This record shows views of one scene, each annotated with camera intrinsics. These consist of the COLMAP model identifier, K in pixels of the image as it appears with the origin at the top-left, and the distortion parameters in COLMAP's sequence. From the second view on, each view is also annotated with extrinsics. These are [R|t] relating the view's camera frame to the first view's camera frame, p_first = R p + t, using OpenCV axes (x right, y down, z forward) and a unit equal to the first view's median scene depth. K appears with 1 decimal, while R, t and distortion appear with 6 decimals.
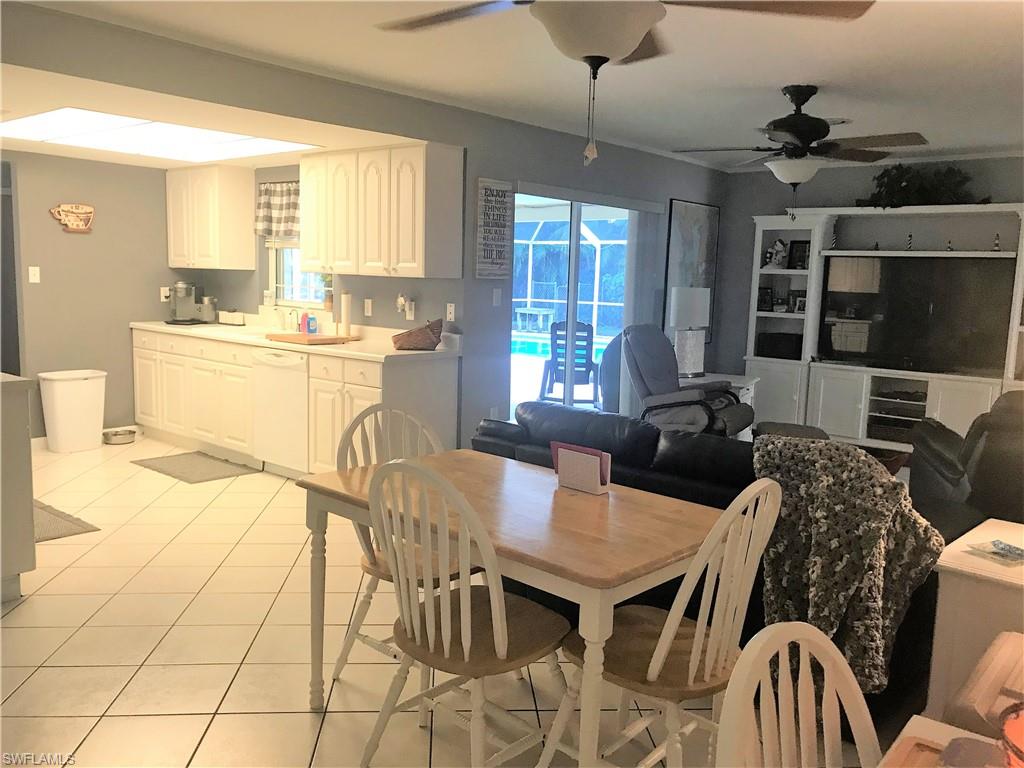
lens RADIAL K [[824.5, 0, 512.0], [0, 824.5, 384.0], [0, 0, 1]] dist [-0.000396, -0.000651]
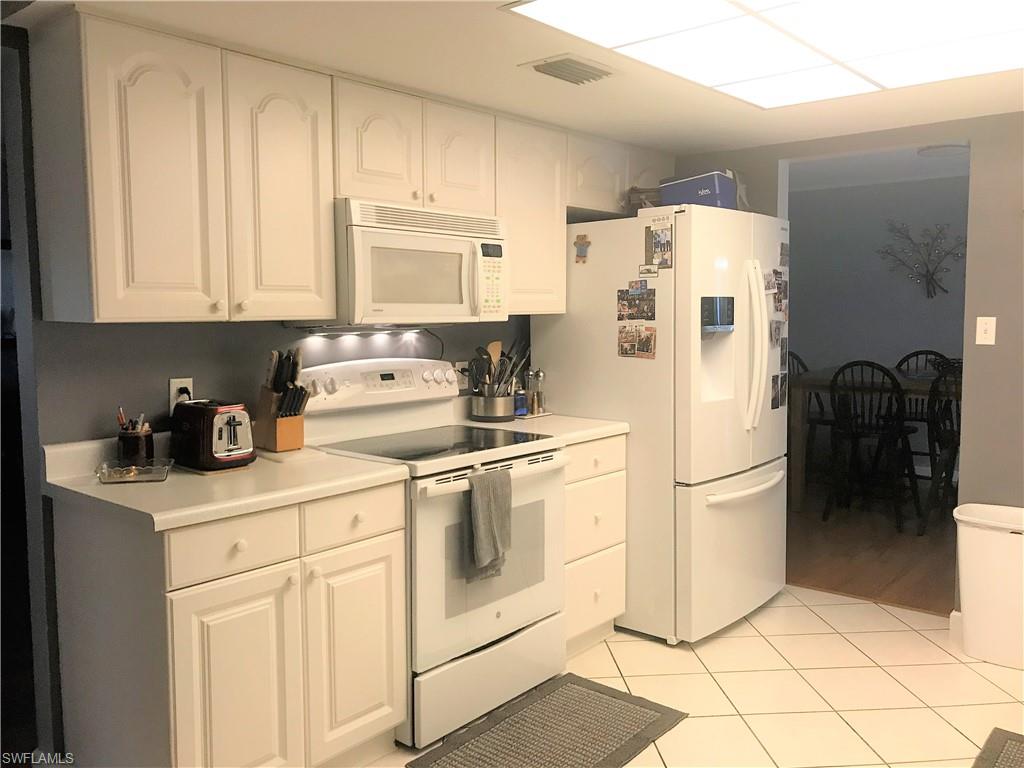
lens RADIAL K [[828.1, 0, 512.8], [0, 828.1, 380.0], [0, 0, 1]] dist [0.083207, -0.170964]
pose [[-0.013195, 0.052446, -0.998537, 0.003013], [-0.125240, 0.990673, 0.053688, -0.086733], [0.992039, 0.125765, -0.006503, 0.667820]]
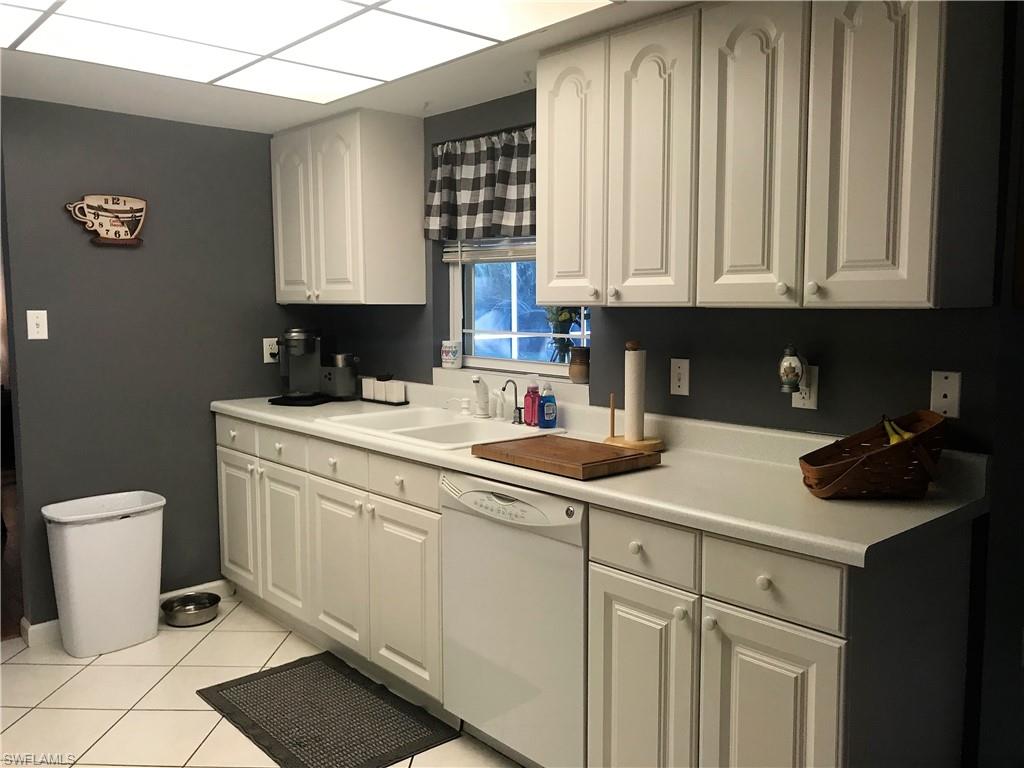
lens RADIAL K [[828.1, 0, 512.8], [0, 828.1, 380.0], [0, 0, 1]] dist [0.083207, -0.170964]
pose [[0.989766, -0.018462, -0.141501, -0.185533], [0.012922, 0.999117, -0.039972, -0.067986], [0.142114, 0.037734, 0.989131, 0.485942]]
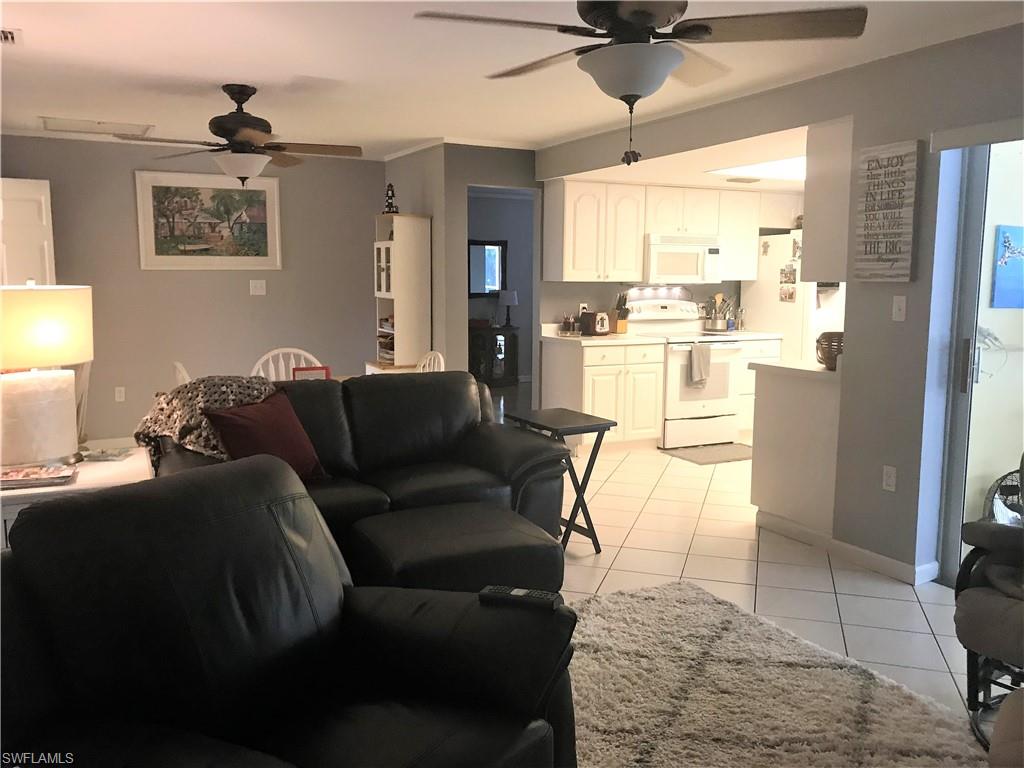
lens RADIAL K [[869.0, 0, 512.0], [0, 869.0, 384.0], [0, 0, 1]] dist [0.090807, -0.013098]
pose [[-0.380892, 0.077020, -0.921406, 0.731294], [-0.139093, 0.980411, 0.139451, -0.087188], [0.914097, 0.181277, -0.362718, 0.861069]]
